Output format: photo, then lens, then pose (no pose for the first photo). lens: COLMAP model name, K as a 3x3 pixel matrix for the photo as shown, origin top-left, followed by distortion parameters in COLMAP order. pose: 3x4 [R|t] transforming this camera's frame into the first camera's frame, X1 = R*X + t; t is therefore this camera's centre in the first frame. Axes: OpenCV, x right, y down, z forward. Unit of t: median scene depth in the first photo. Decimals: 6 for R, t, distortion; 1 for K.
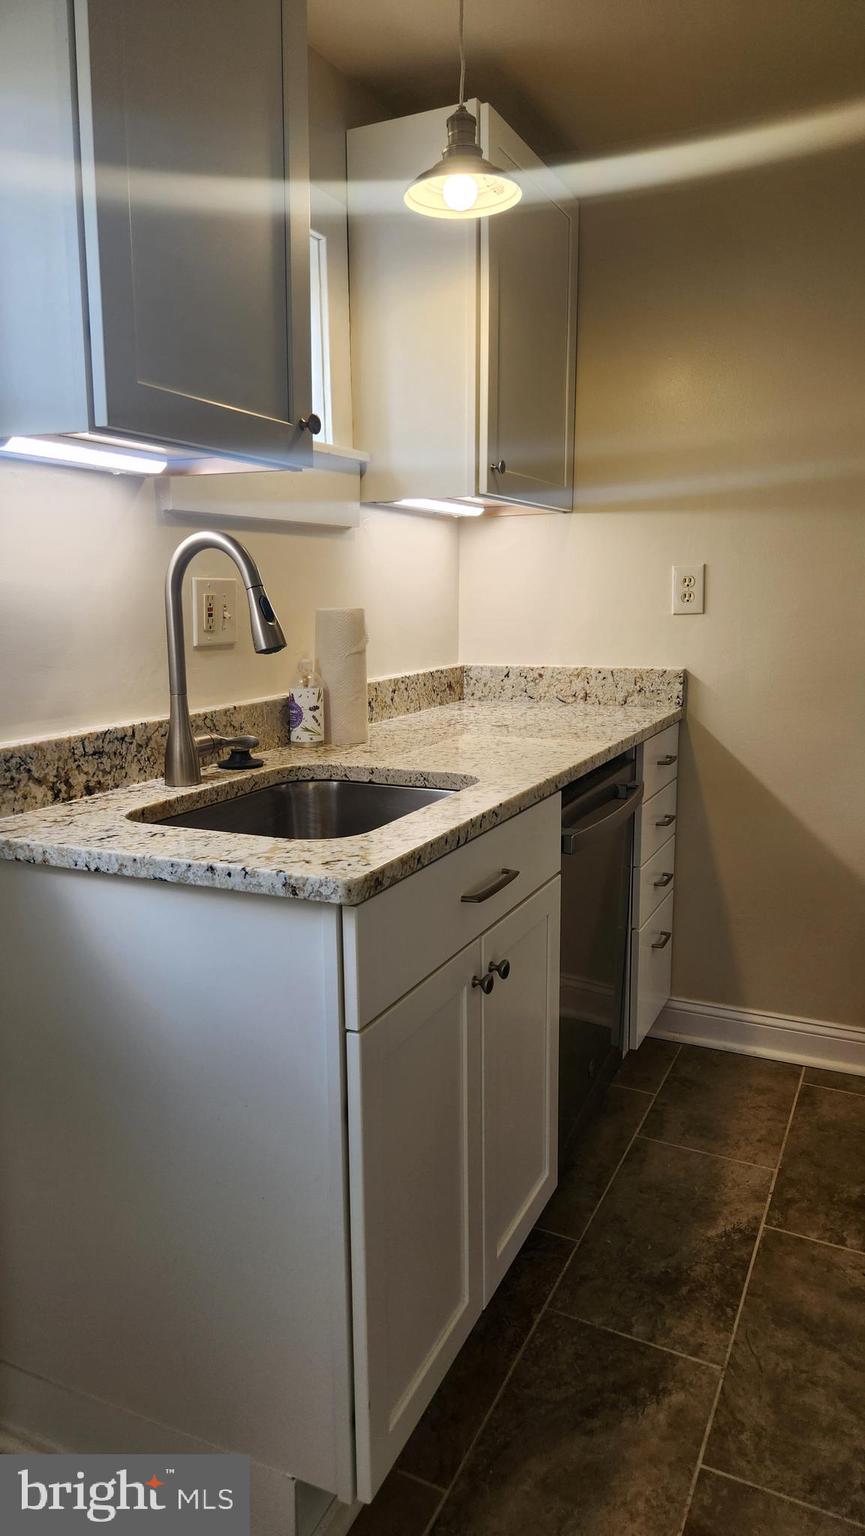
lens RADIAL K [[1024.4, 0, 419.4], [0, 1024.4, 767.6], [0, 0, 1]] dist [0.075157, -0.058136]
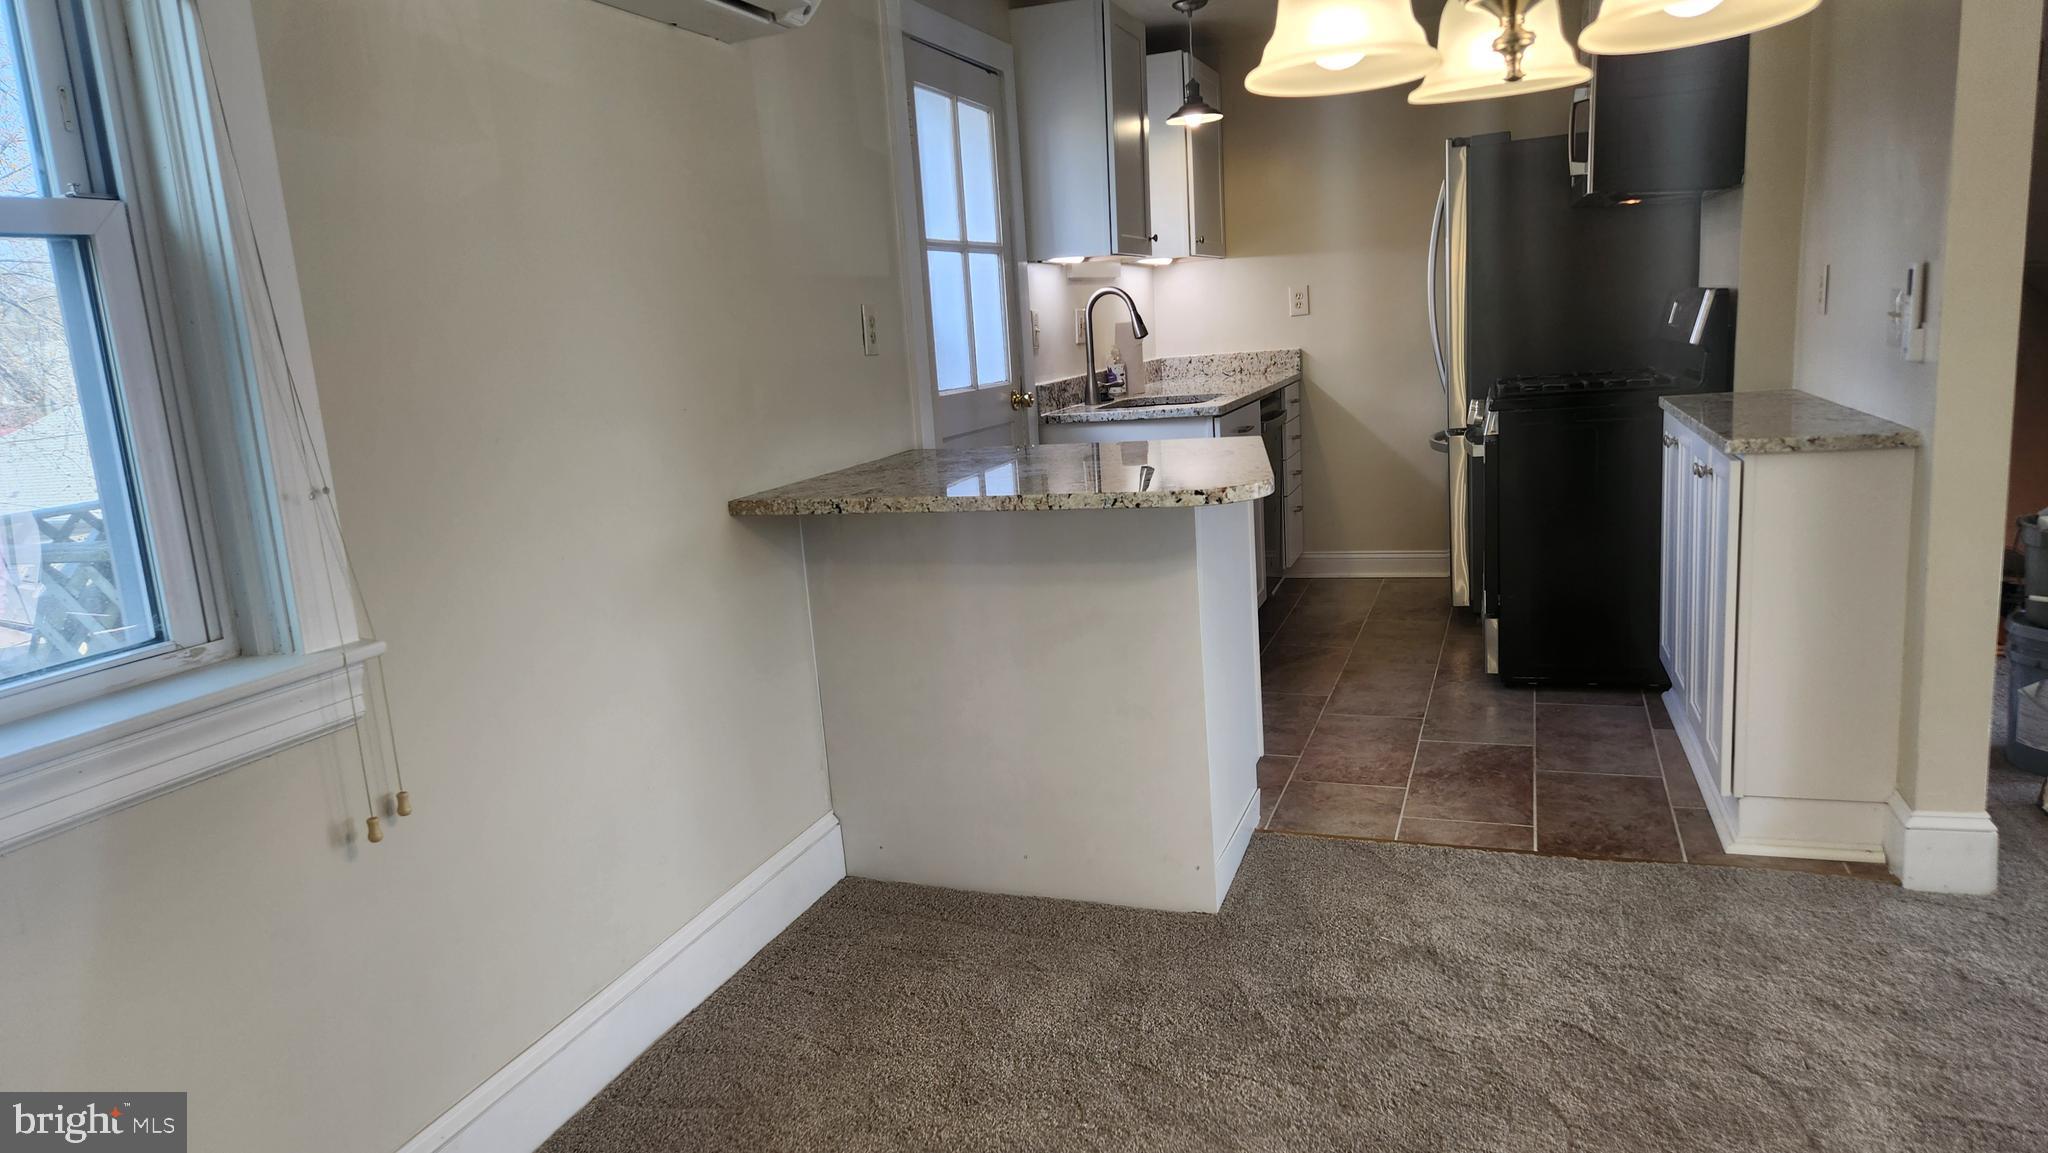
lens RADIAL K [[1365.9, 0, 1005.9], [0, 1365.9, 604.3], [0, 0, 1]] dist [0.075157, -0.058136]
pose [[0.992814, -0.082521, 0.086663, -0.623800], [0.080131, 0.996311, 0.030700, 0.296704], [-0.088877, -0.023535, 0.995765, -1.672696]]
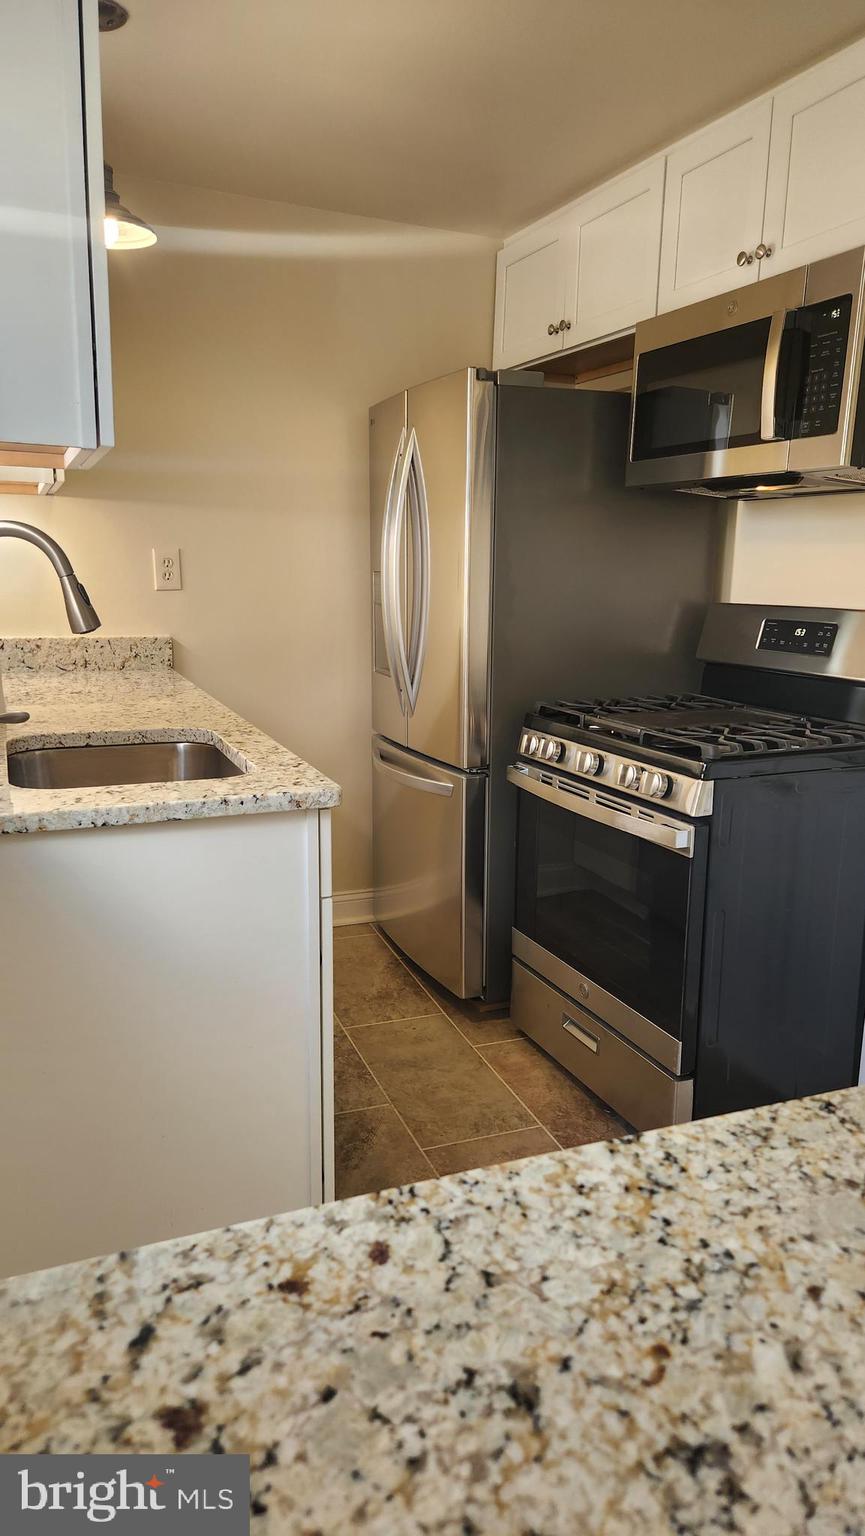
lens RADIAL K [[1024.4, 0, 433.3], [0, 1024.4, 775.0], [0, 0, 1]] dist [0.075157, -0.058136]
pose [[0.665201, -0.136670, 0.734049, -0.614213], [0.105643, 0.990443, 0.088673, -0.013817], [-0.739153, 0.018562, 0.673282, -0.041868]]
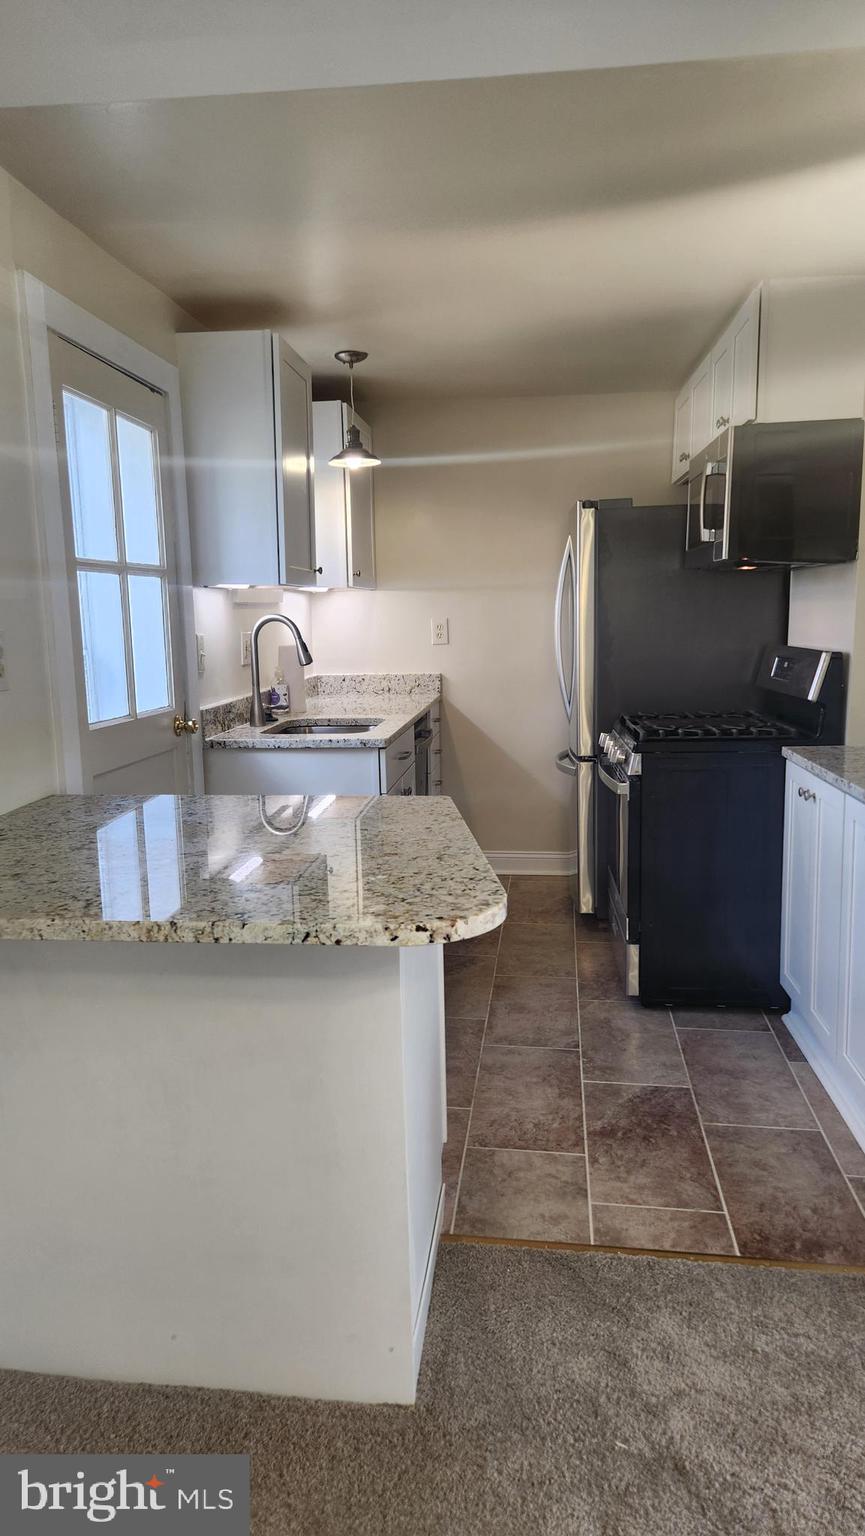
lens RADIAL K [[1024.4, 0, 416.9], [0, 1024.4, 780.6], [0, 0, 1]] dist [0.075157, -0.058136]
pose [[0.947165, -0.062669, 0.314565, -0.544341], [0.066694, 0.997771, -0.002038, 0.143578], [-0.313737, 0.022910, 0.949234, -1.082144]]
